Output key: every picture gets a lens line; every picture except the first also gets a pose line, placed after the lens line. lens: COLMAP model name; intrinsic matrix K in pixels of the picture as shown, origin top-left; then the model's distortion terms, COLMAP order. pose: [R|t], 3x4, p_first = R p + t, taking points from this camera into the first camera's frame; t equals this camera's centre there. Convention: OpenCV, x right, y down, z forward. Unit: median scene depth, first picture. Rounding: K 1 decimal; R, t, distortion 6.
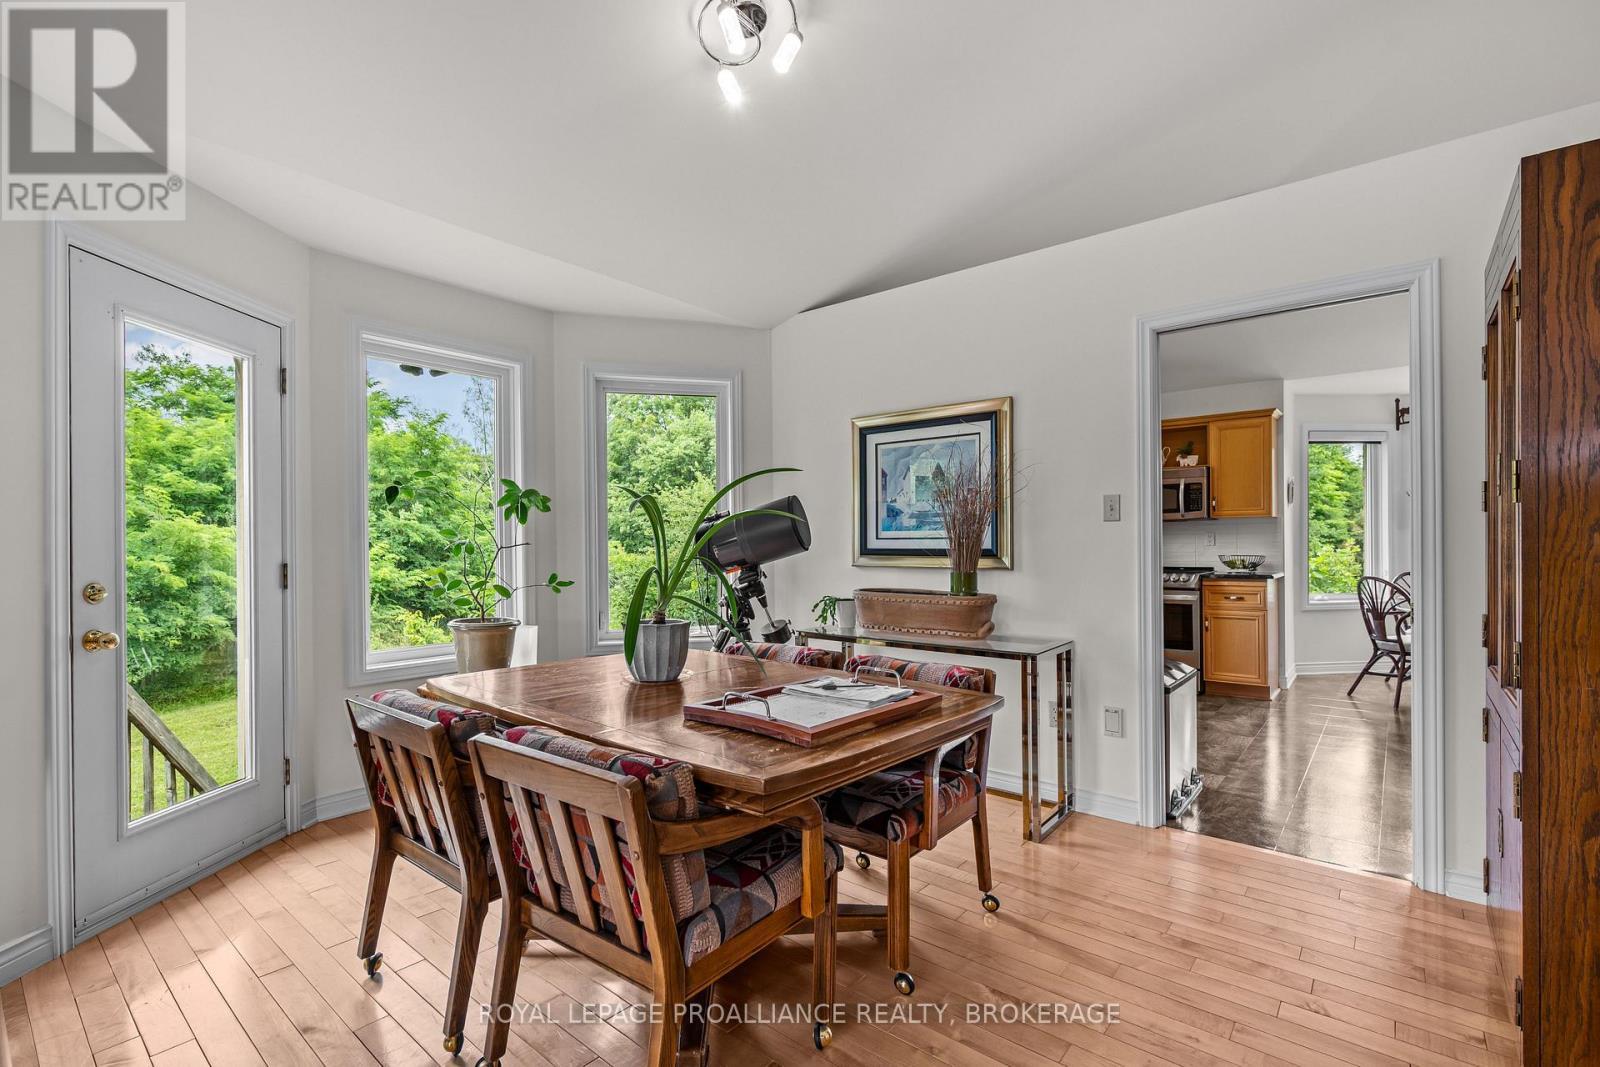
lens RADIAL K [[724.8, 0, 800.0], [0, 724.8, 533.5], [0, 0, 1]] dist [-0.000833, -0.000165]
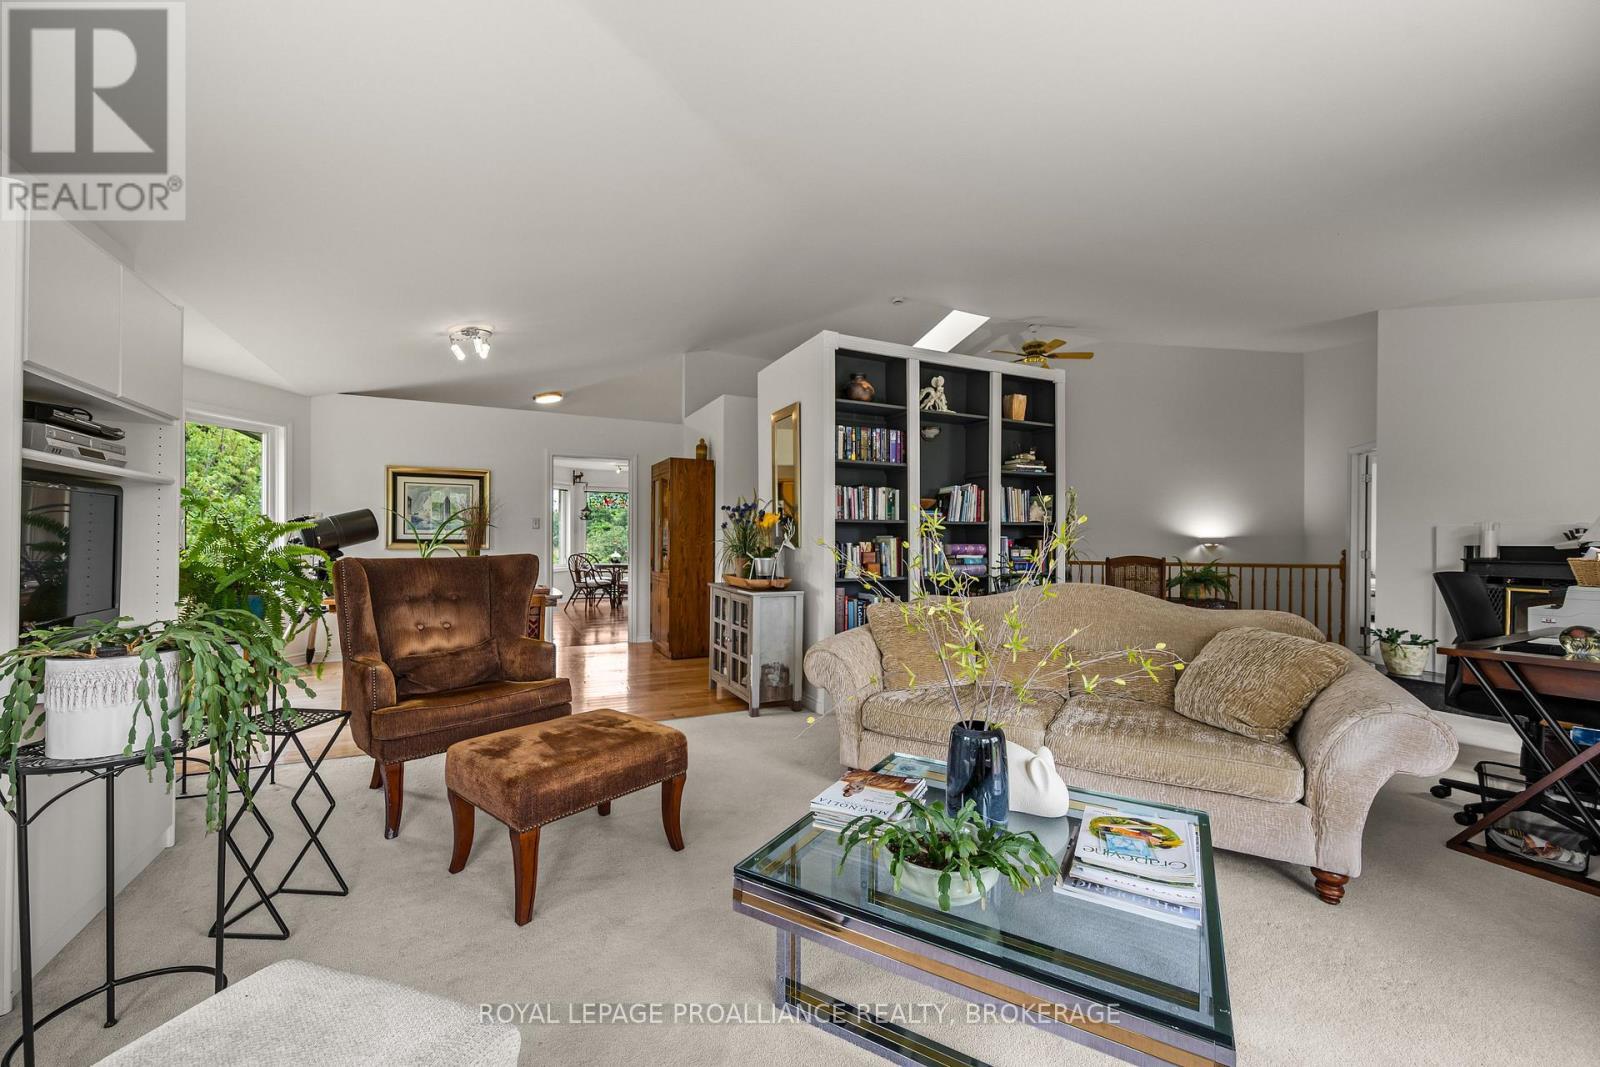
lens RADIAL K [[624.2, 0, 800.0], [0, 624.2, 533.5], [0, 0, 1]] dist [-0.002149, -0.000395]
pose [[0.416463, 0.015798, 0.909016, -0.921275], [-0.018053, 0.999796, -0.009104, 0.002336], [-0.908974, -0.012619, 0.416663, -0.574947]]
